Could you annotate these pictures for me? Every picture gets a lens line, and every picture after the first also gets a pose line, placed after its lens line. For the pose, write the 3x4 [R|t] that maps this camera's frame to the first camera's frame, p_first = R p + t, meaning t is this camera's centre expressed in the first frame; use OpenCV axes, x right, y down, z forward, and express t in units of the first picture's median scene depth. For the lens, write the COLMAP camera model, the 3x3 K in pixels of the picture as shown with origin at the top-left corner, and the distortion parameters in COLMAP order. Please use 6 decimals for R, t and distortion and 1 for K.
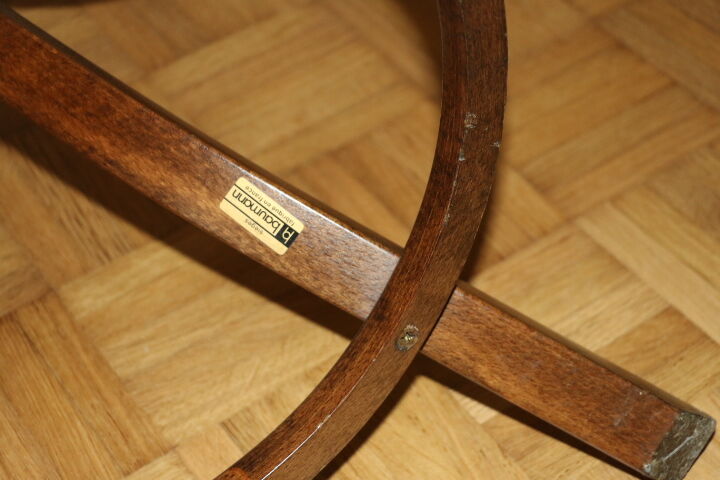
lens RADIAL K [[1371.2, 0, 359.7], [0, 1371.2, 240.6], [0, 0, 1]] dist [0.079800, 0.000000]
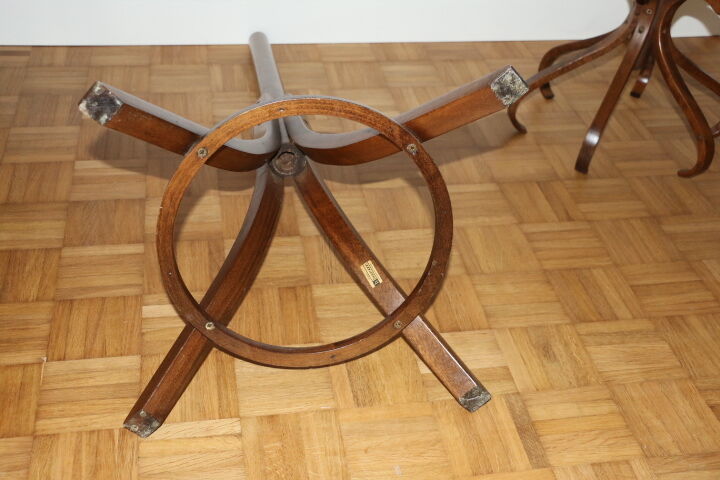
lens RADIAL K [[863.2, 0, 357.2], [0, 863.2, 238.2], [0, 0, 1]] dist [0.017870, 0.000000]
pose [[0.900794, 0.325298, -0.287665, 0.374601], [-0.370712, 0.921054, -0.119298, 0.130993], [0.226148, 0.214103, 0.950272, -0.762697]]
